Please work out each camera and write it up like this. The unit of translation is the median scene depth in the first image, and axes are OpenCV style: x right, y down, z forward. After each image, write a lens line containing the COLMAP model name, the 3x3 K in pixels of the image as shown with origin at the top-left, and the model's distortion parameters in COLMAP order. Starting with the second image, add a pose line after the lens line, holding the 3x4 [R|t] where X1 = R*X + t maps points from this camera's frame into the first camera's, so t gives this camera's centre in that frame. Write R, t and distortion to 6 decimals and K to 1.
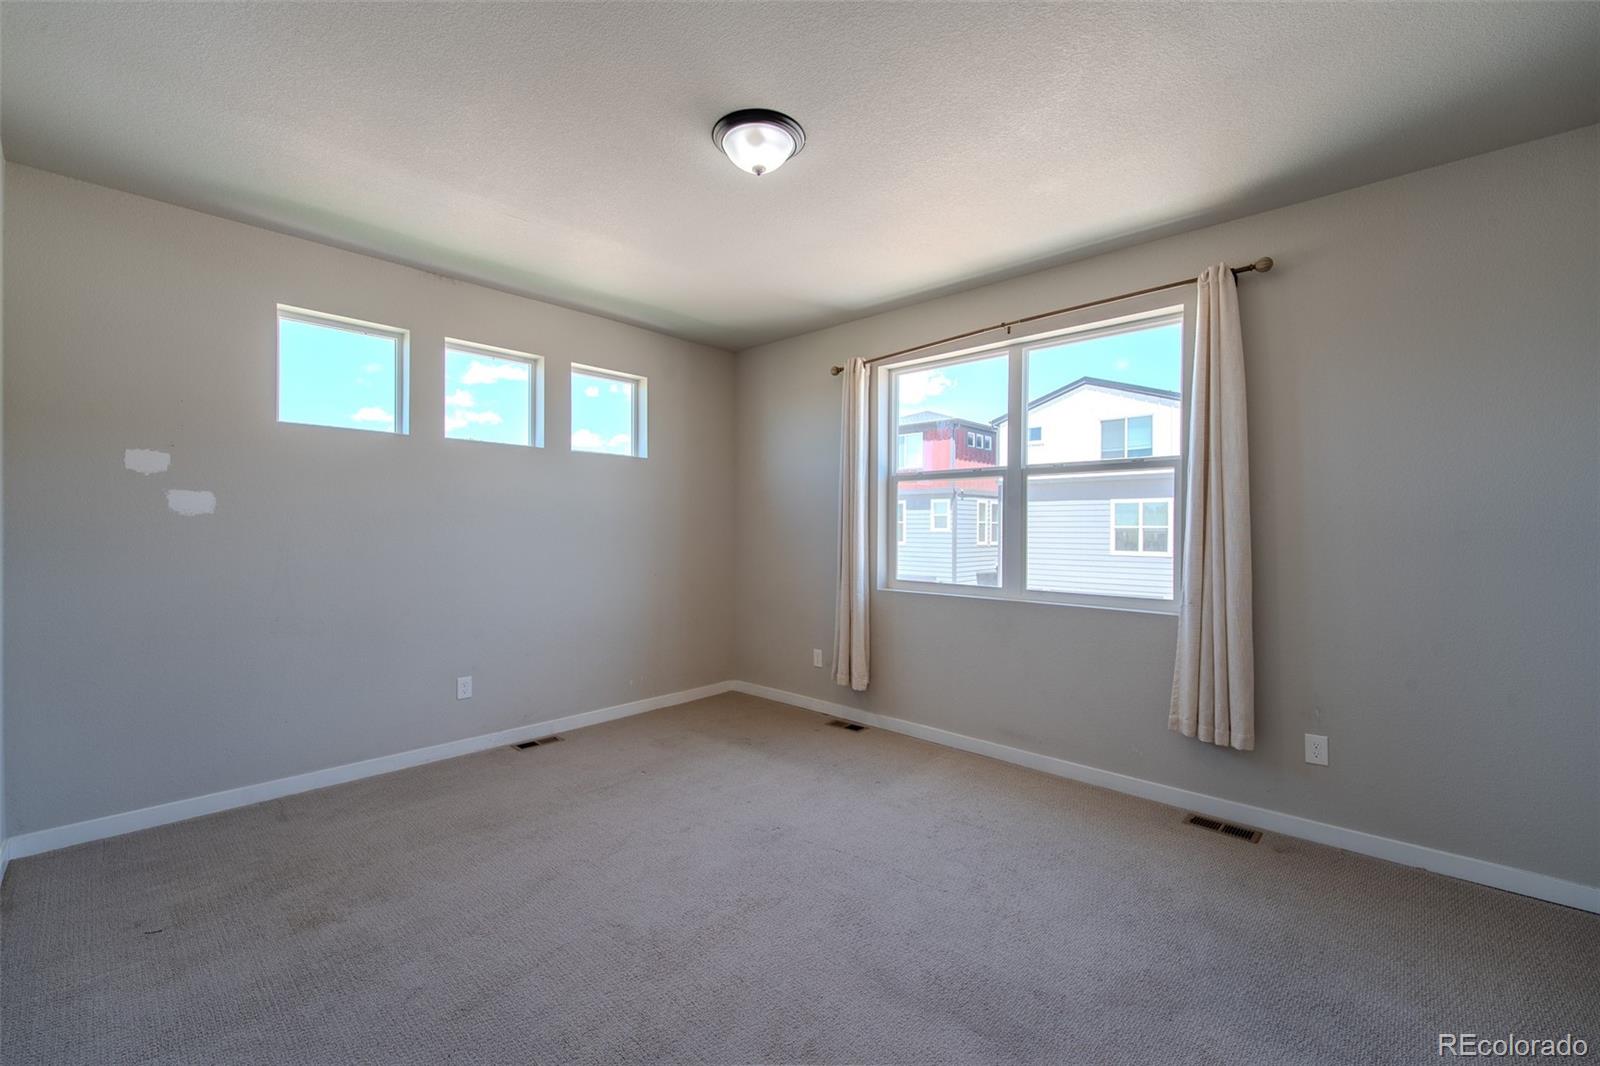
lens RADIAL K [[658.5, 0, 804.9], [0, 658.5, 531.5], [0, 0, 1]] dist [0.006680, -0.003794]
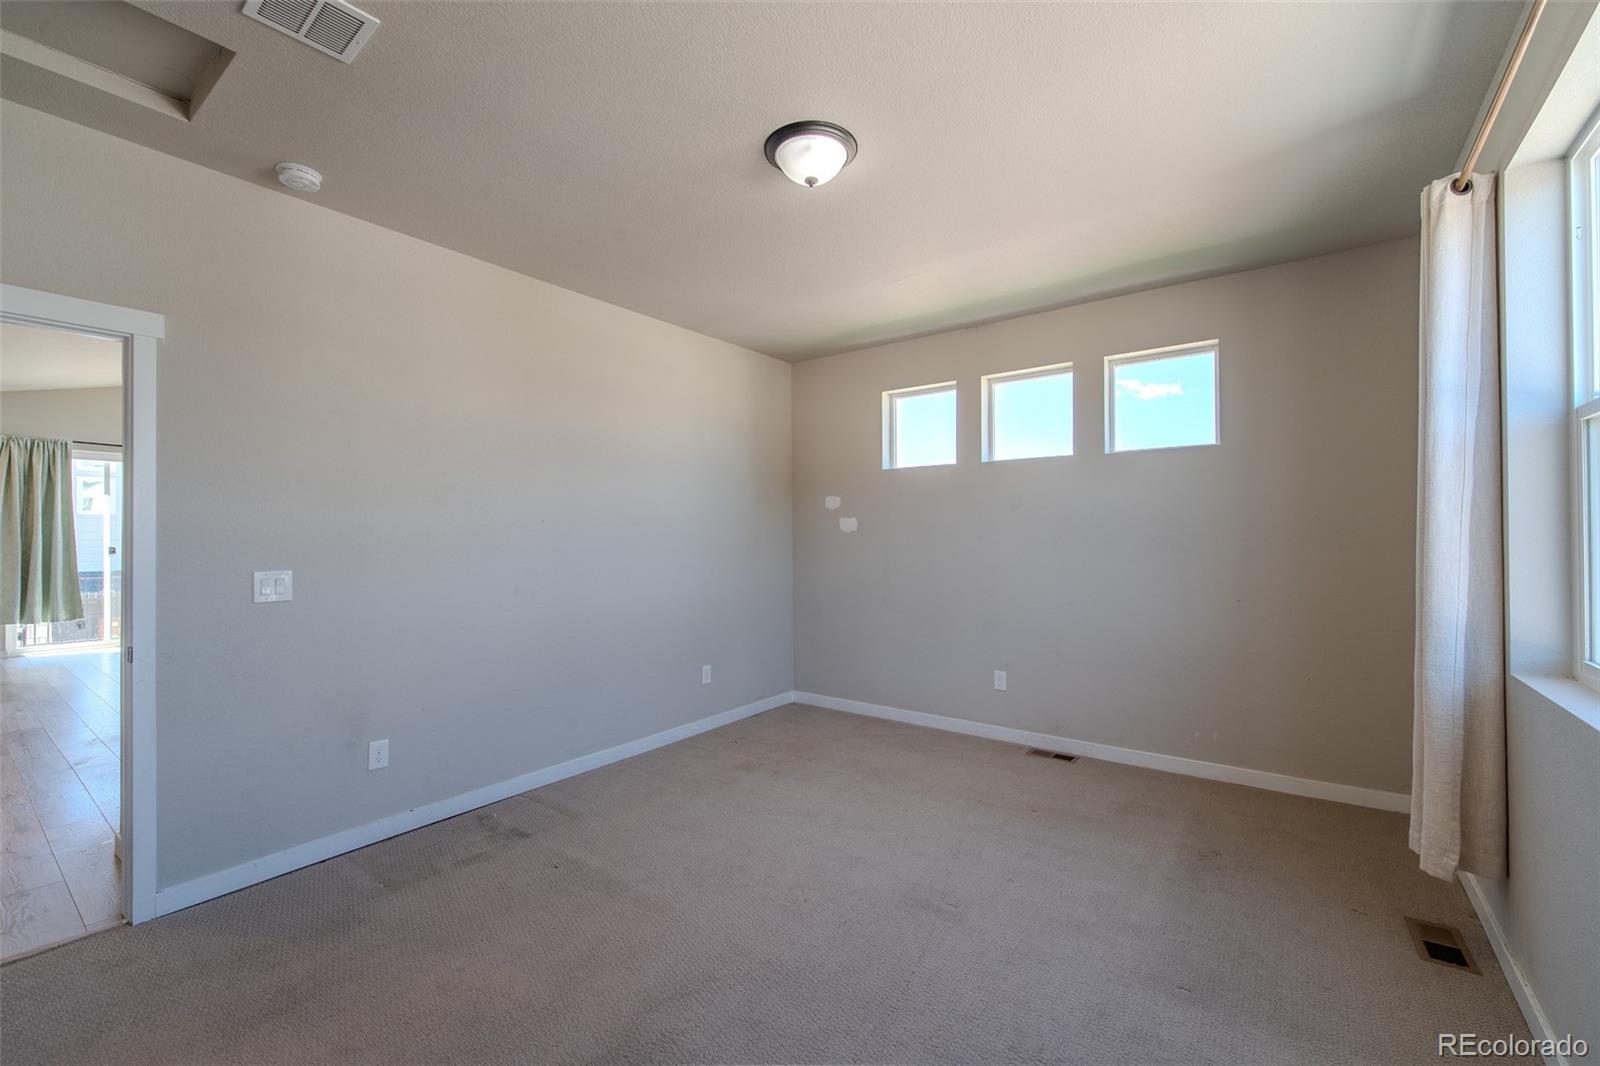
lens RADIAL K [[658.5, 0, 804.9], [0, 658.5, 531.5], [0, 0, 1]] dist [0.006680, -0.003794]
pose [[0.100990, -0.016154, -0.994756, 0.573130], [0.000305, 0.999869, -0.016206, 0.000575], [0.994887, 0.001334, 0.100982, 0.557323]]
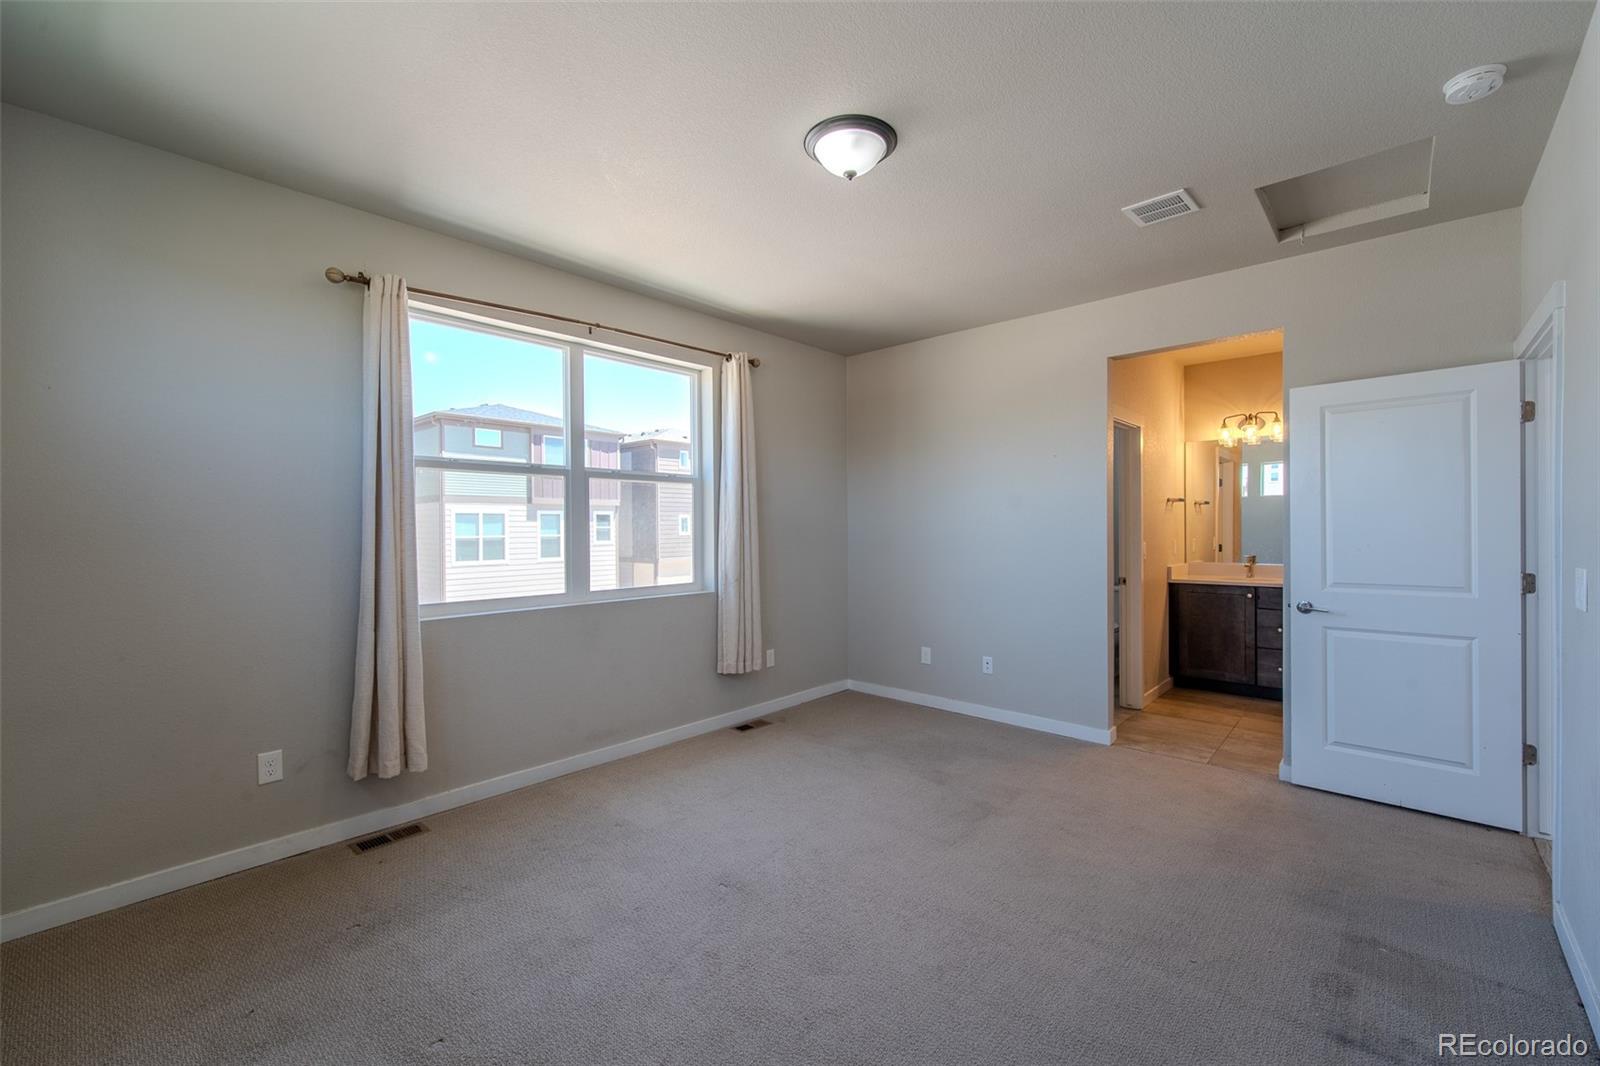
lens RADIAL K [[658.5, 0, 804.9], [0, 658.5, 531.5], [0, 0, 1]] dist [0.006680, -0.003794]
pose [[-0.008893, -0.012121, 0.999887, -0.674549], [0.011998, 0.999853, 0.012227, -0.012194], [-0.999888, 0.012105, -0.008746, 0.677645]]
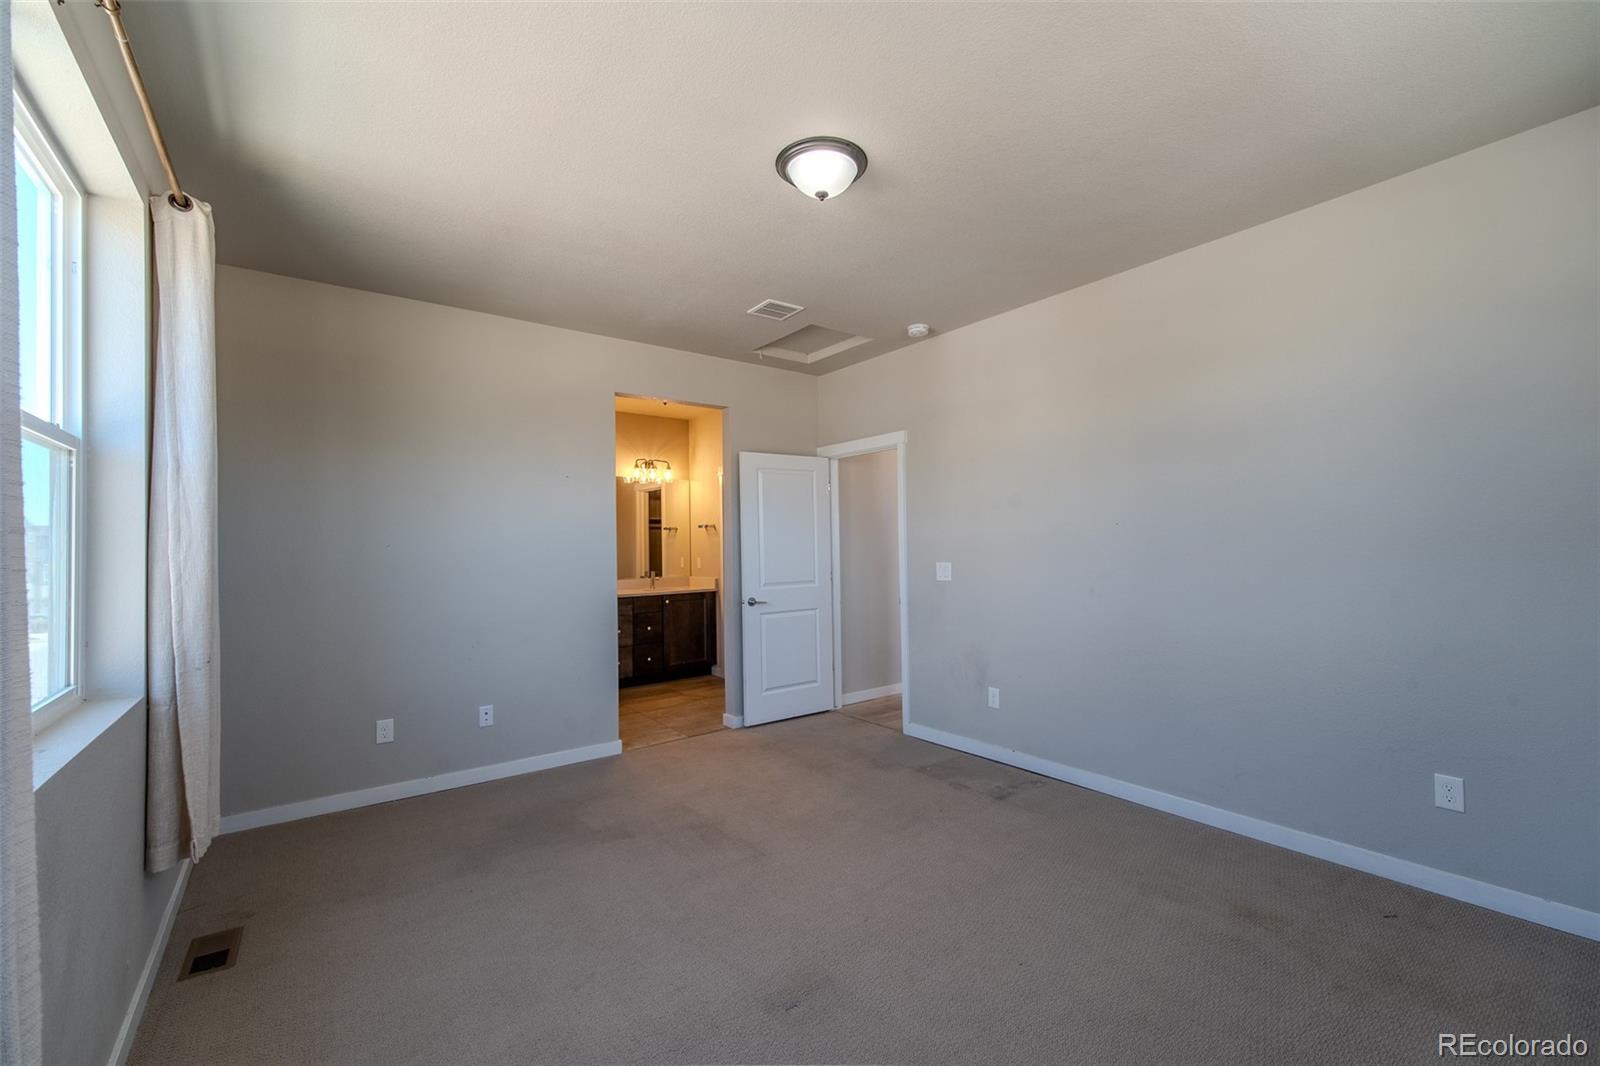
lens RADIAL K [[658.5, 0, 804.9], [0, 658.5, 531.5], [0, 0, 1]] dist [0.006680, -0.003794]
pose [[-0.984235, 0.013499, 0.176349, -0.133345], [0.011578, 0.999862, -0.011918, -0.012452], [-0.176486, -0.009688, -0.984255, 1.244957]]
